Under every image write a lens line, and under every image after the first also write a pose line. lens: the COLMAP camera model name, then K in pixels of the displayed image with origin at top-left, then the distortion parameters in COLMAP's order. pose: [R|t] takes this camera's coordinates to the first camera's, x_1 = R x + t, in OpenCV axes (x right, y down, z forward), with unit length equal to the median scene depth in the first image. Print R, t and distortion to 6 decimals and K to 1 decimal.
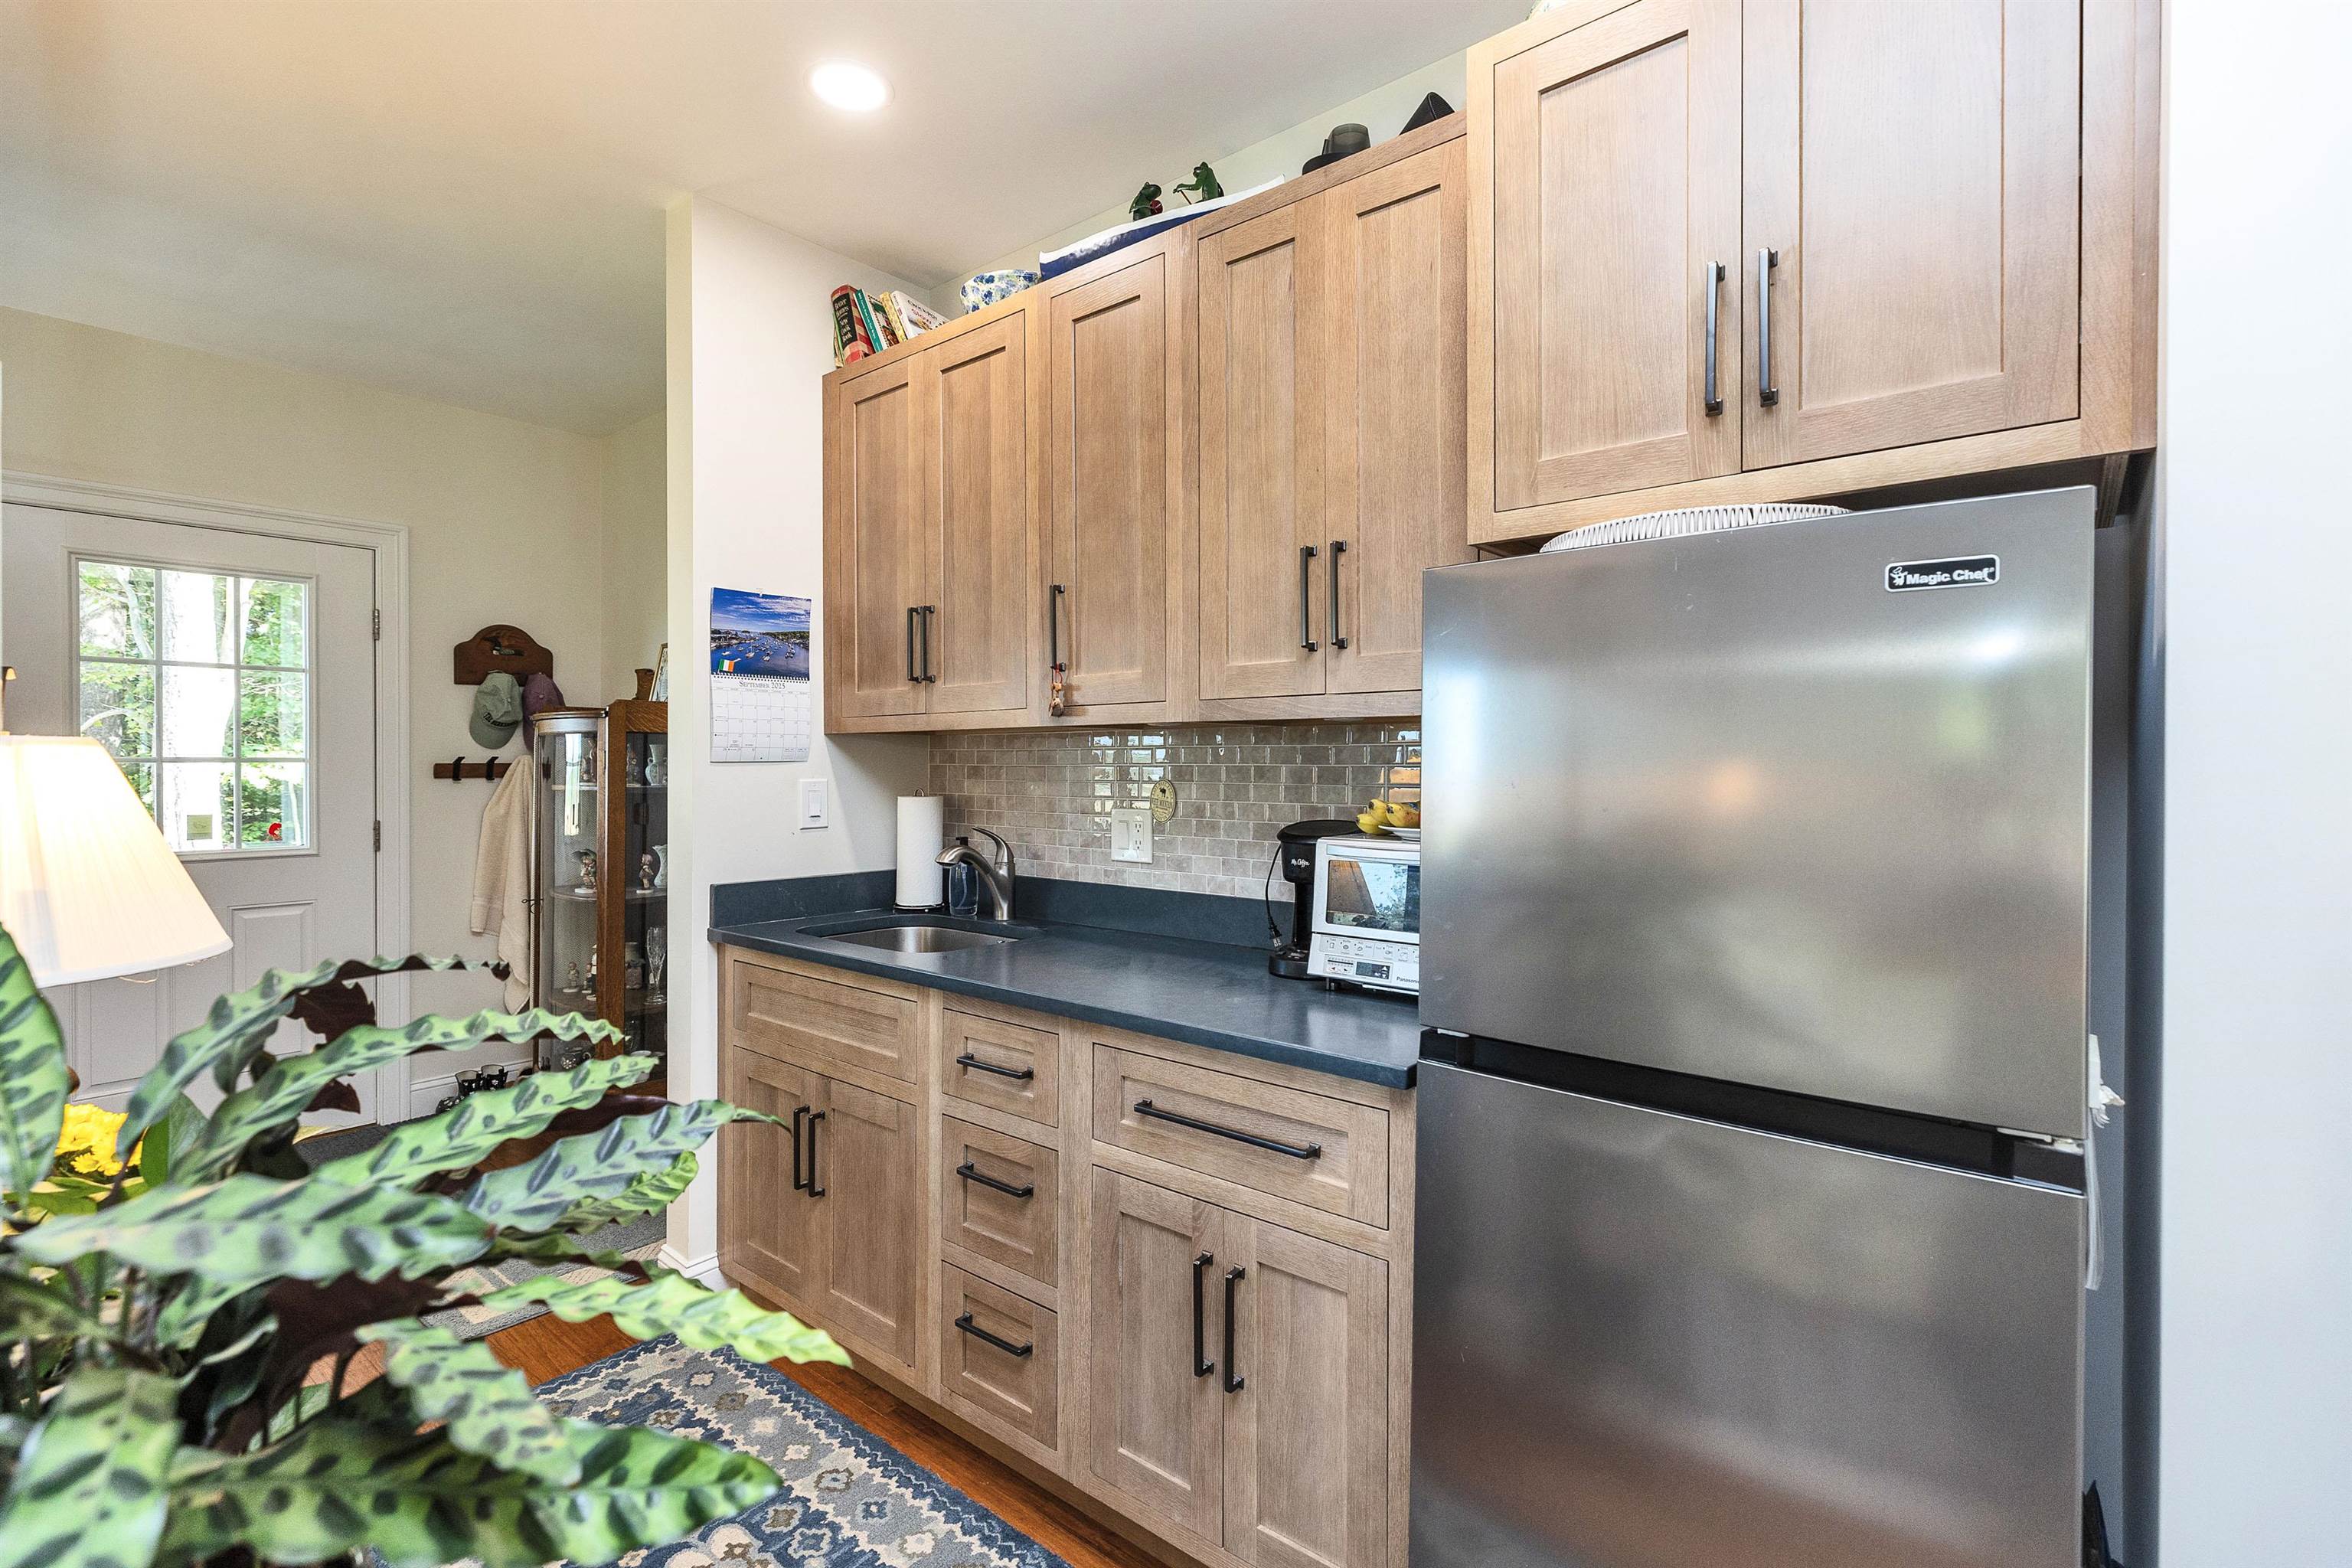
lens RADIAL K [[1054.5, 0, 1178.1], [0, 1054.5, 773.9], [0, 0, 1]] dist [0.006156, -0.002050]
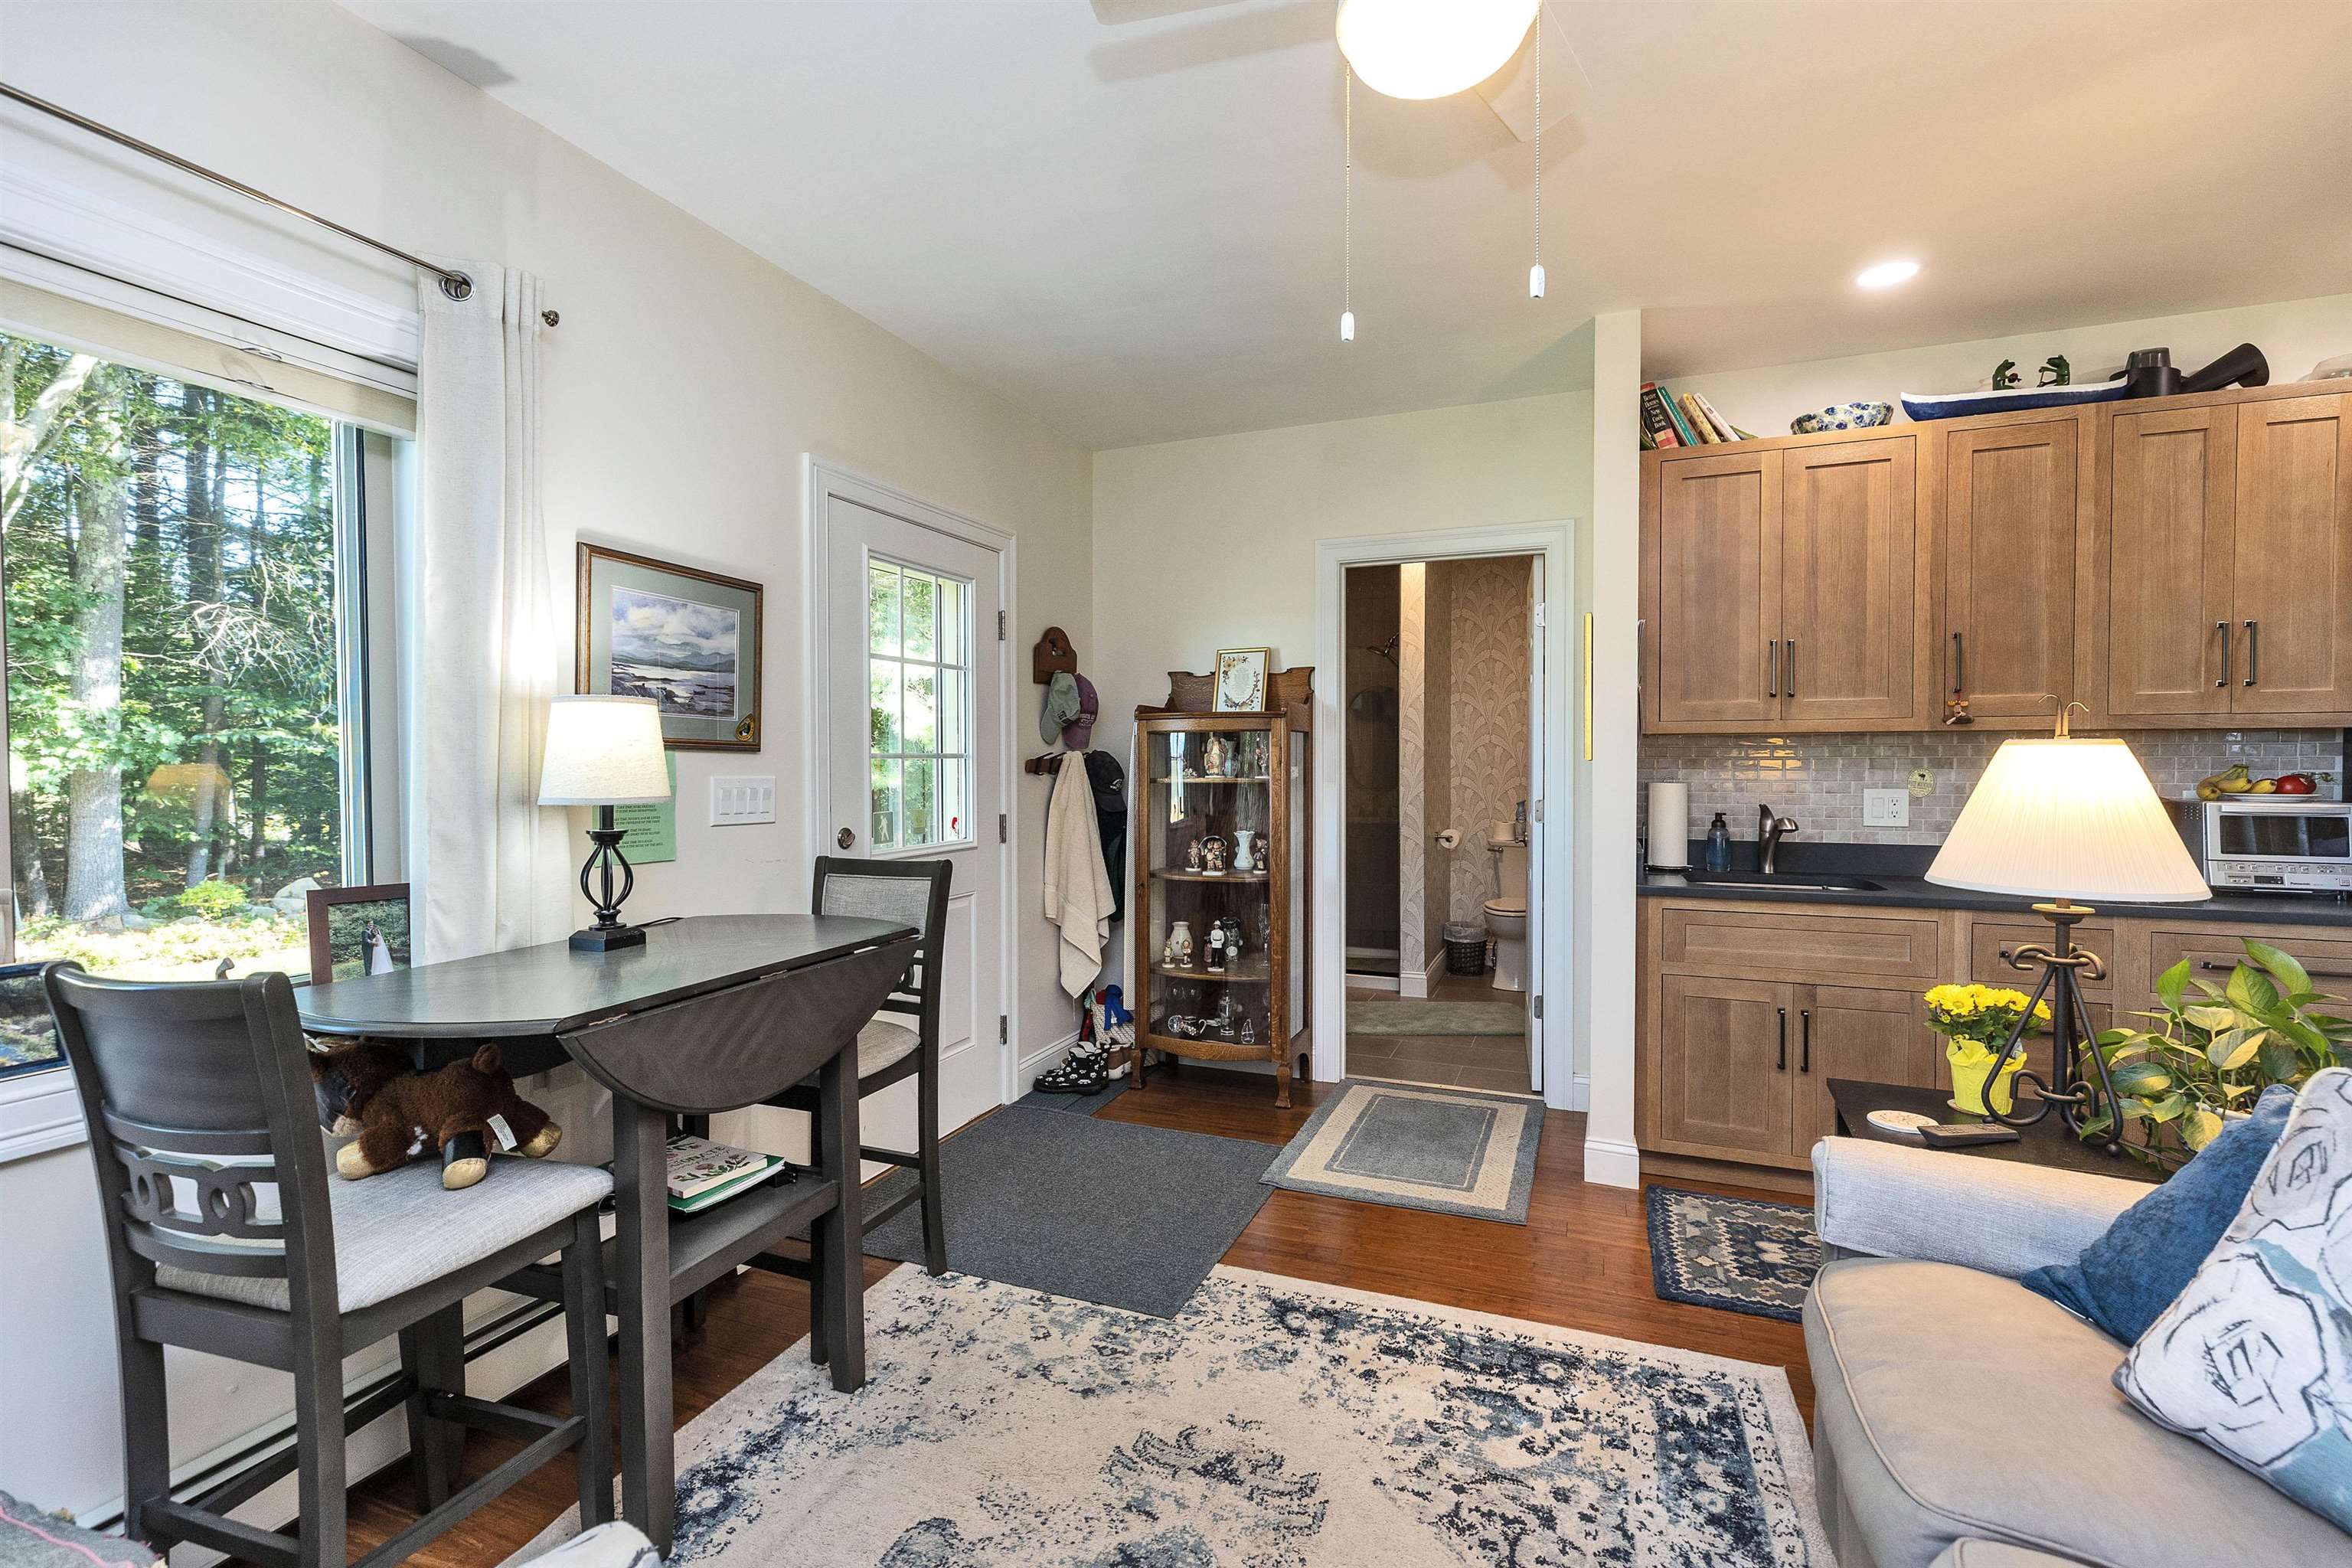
lens RADIAL K [[1054.5, 0, 1169.3], [0, 1054.5, 781.3], [0, 0, 1]] dist [0.006156, -0.002050]
pose [[0.956058, -0.011303, 0.292960, -1.593702], [0.006666, 0.999836, 0.016825, -0.007695], [-0.293102, -0.014133, 0.955977, -0.071264]]
